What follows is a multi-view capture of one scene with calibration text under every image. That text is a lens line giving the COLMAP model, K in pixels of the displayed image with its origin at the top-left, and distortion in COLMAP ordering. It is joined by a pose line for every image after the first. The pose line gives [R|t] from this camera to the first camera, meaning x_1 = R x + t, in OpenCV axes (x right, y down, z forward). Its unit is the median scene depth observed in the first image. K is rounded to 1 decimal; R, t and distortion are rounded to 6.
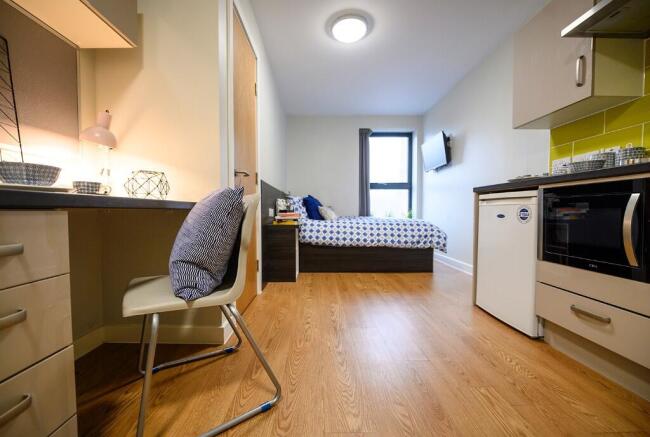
lens RADIAL K [[261.5, 0, 321.1], [0, 261.5, 221.2], [0, 0, 1]] dist [-0.012716, -0.000132]
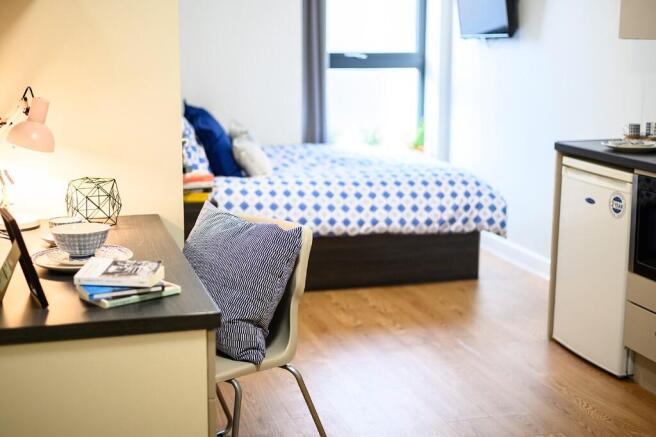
lens RADIAL K [[945.0, 0, 328.0], [0, 945.0, 218.5], [0, 0, 1]] dist [-0.025644, 0.015654]
pose [[0.961694, -0.048385, 0.269823, -0.413100], [0.006303, 0.987942, 0.154696, -0.252811], [-0.274054, -0.147070, 0.950402, -0.767923]]
